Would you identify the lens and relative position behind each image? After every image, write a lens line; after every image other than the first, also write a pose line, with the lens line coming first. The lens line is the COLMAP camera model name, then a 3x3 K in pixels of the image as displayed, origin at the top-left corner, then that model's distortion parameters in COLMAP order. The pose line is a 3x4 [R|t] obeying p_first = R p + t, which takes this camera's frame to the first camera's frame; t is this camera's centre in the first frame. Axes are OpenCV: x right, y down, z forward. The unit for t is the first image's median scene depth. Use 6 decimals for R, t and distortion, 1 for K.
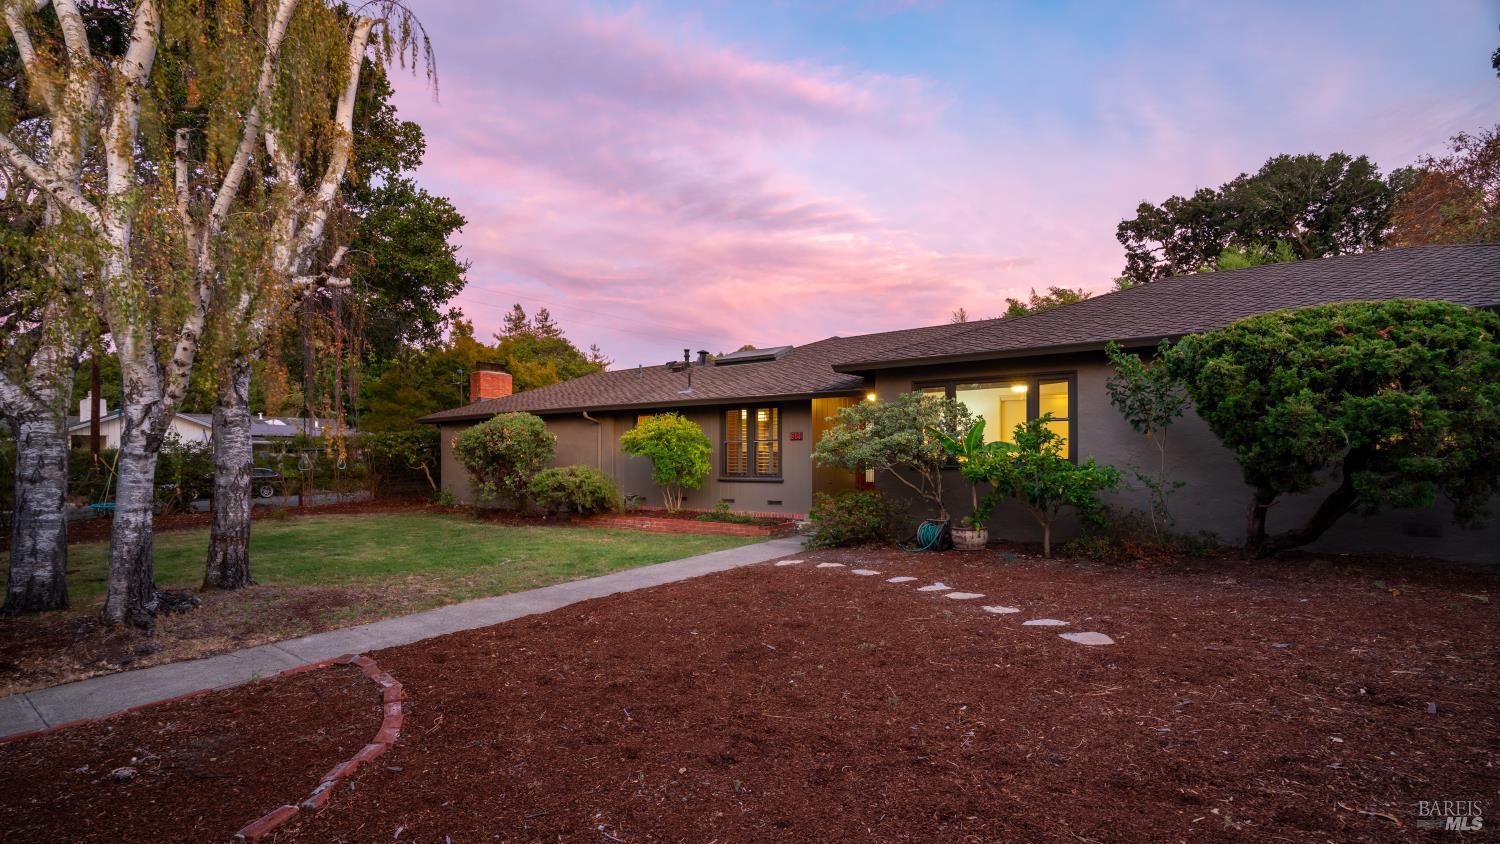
lens RADIAL K [[697.5, 0, 747.6], [0, 697.5, 453.1], [0, 0, 1]] dist [-0.053543, 0.023963]
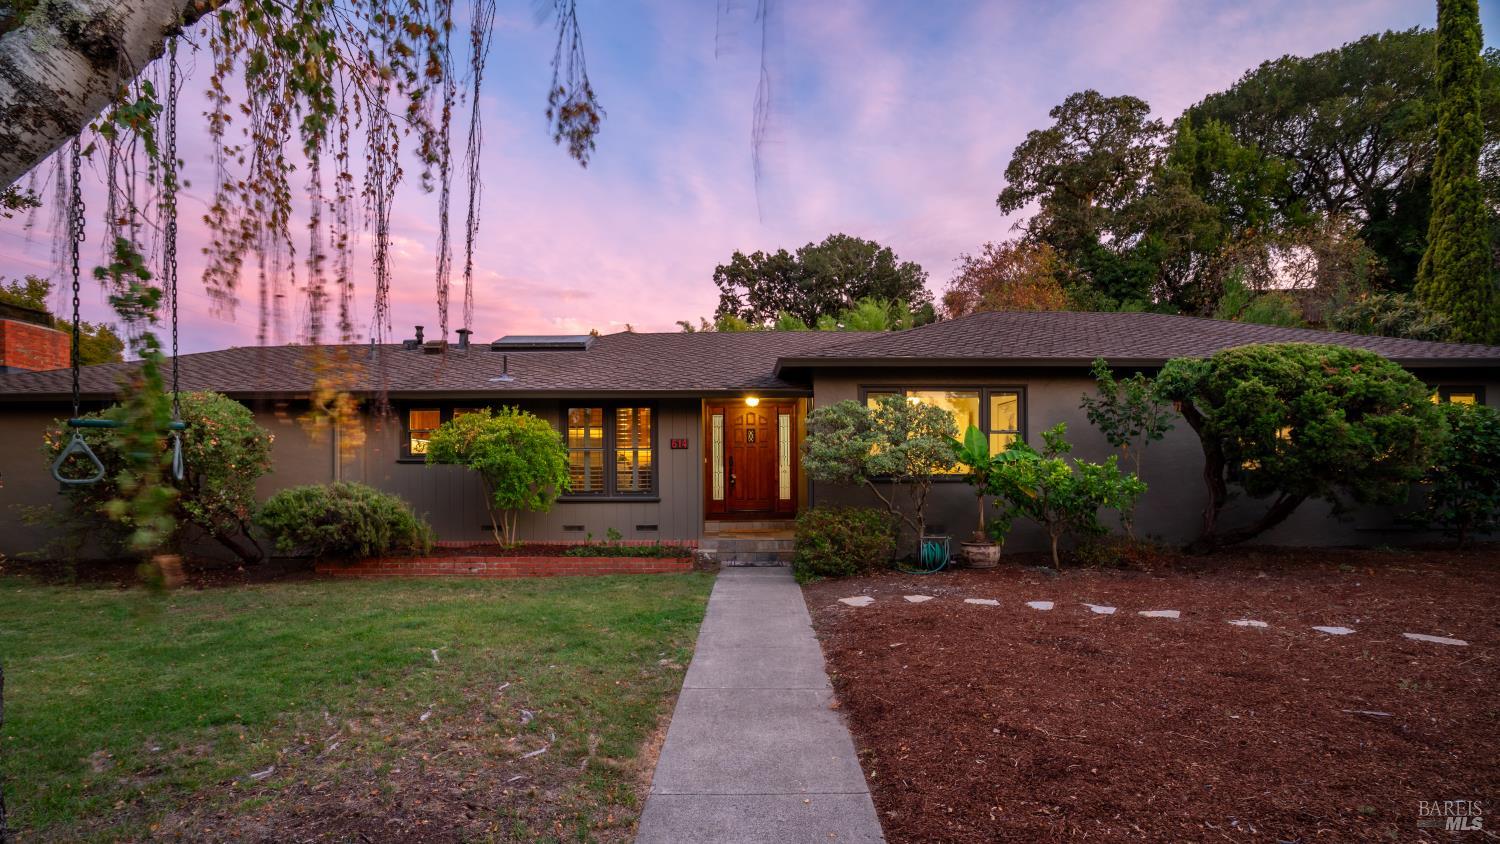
lens RADIAL K [[689.5, 0, 742.4], [0, 689.5, 475.2], [0, 0, 1]] dist [-0.059362, 0.023478]
pose [[0.805037, 0.001182, 0.593223, -0.297038], [-0.002154, 0.999997, 0.000931, 0.009559], [-0.593221, -0.002027, 0.805037, 0.272933]]
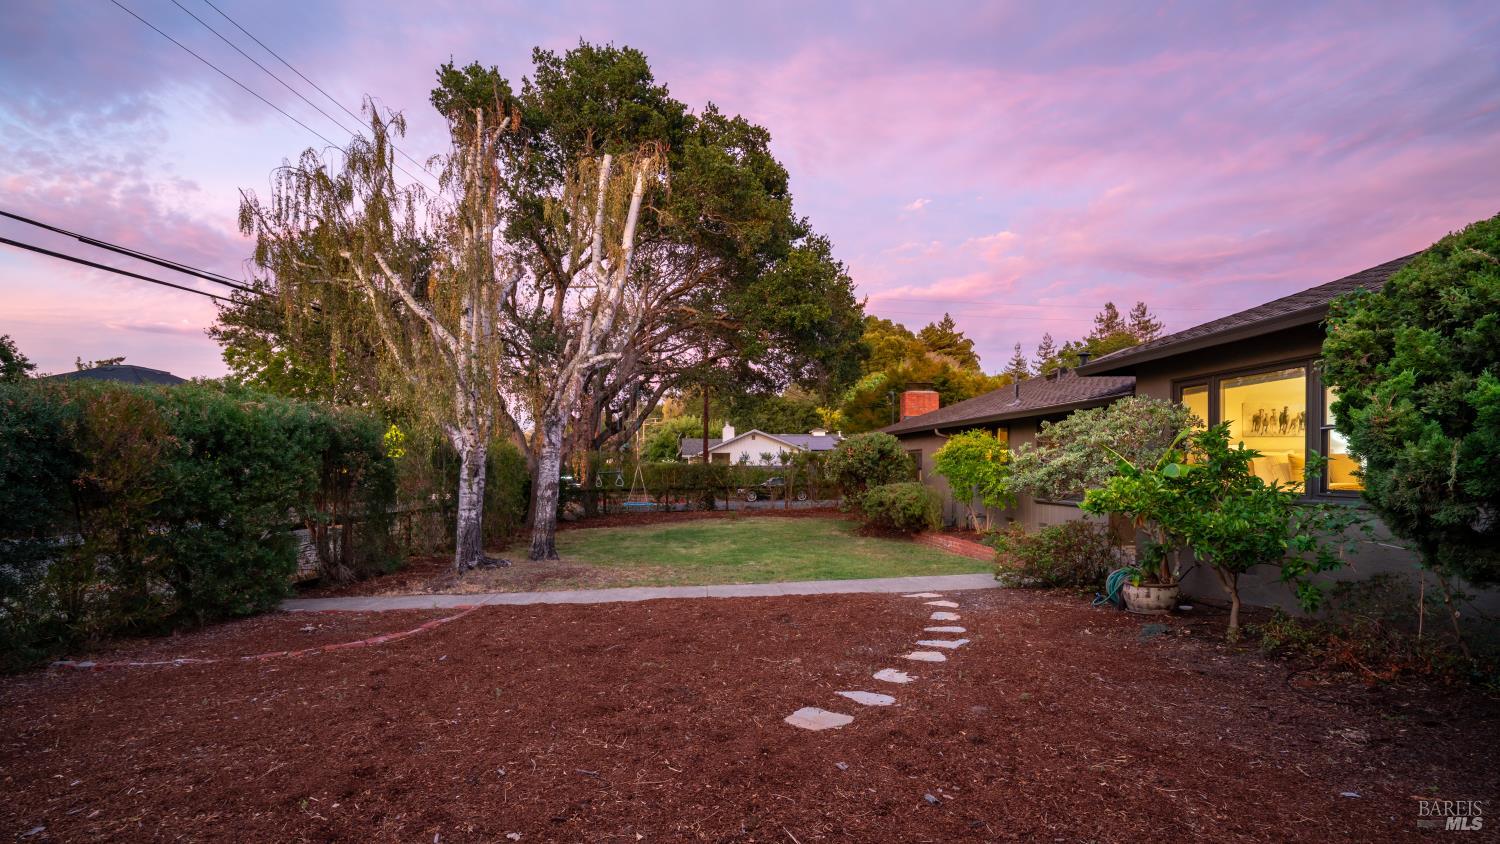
lens RADIAL K [[697.5, 0, 747.6], [0, 697.5, 453.1], [0, 0, 1]] dist [-0.053543, 0.023963]
pose [[0.662374, -0.013907, -0.749044, 0.352749], [0.005917, 0.999894, -0.013332, -0.012892], [0.749150, 0.004398, 0.662386, 0.125415]]
